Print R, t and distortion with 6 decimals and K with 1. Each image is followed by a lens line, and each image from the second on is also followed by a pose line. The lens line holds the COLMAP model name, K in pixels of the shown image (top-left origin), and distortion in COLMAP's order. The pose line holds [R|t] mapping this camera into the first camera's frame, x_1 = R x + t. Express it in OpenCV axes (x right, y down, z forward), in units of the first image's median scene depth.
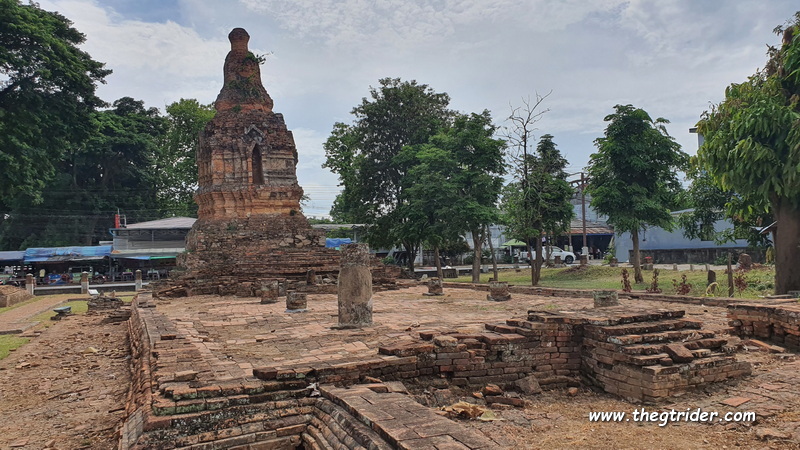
lens RADIAL K [[632.2, 0, 400.0], [0, 632.2, 225.0], [0, 0, 1]] dist [0.000387, 0.000126]
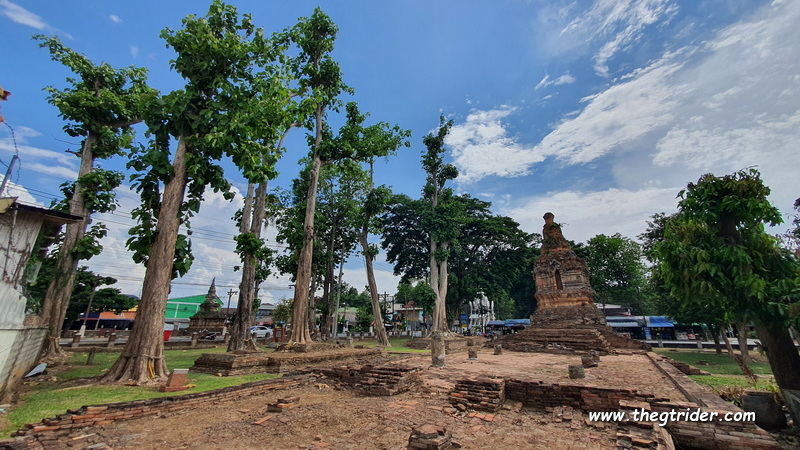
lens RADIAL K [[318.0, 0, 396.2], [0, 318.0, 224.0], [0, 0, 1]] dist [0.002341, -0.000777]
pose [[0.540973, -0.224771, -0.810448, 0.311975], [0.021540, 0.967013, -0.253815, -0.021501], [0.840764, 0.119850, 0.527969, 0.039186]]
